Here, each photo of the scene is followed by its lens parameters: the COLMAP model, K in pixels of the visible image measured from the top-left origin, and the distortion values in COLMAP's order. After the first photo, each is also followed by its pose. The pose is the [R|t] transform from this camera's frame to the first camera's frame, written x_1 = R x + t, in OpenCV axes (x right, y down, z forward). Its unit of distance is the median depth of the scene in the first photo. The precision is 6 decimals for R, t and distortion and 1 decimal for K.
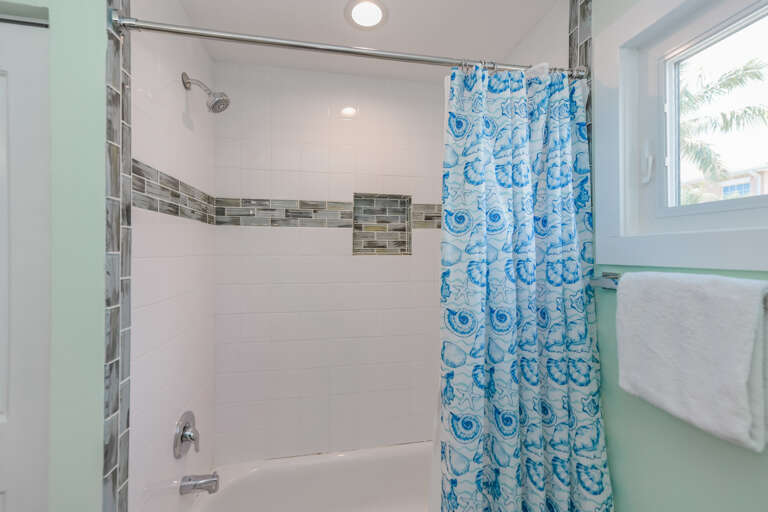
lens RADIAL K [[299.1, 0, 383.5], [0, 299.1, 251.6], [0, 0, 1]] dist [0.000514, 0.000081]
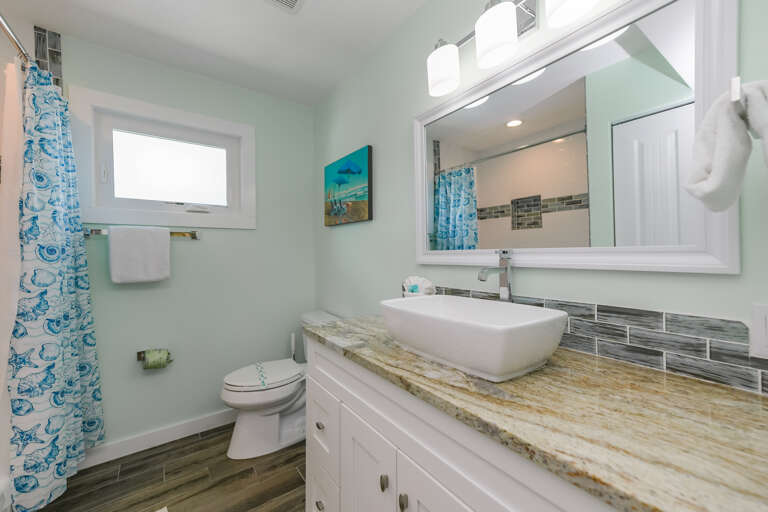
lens RADIAL K [[299.1, 0, 383.5], [0, 299.1, 253.2], [0, 0, 1]] dist [0.000514, 0.000081]
pose [[-0.443940, 0.001394, 0.896056, -1.666344], [-0.002246, 0.999994, -0.002669, 0.233170], [-0.896054, -0.003197, -0.443934, 0.223994]]
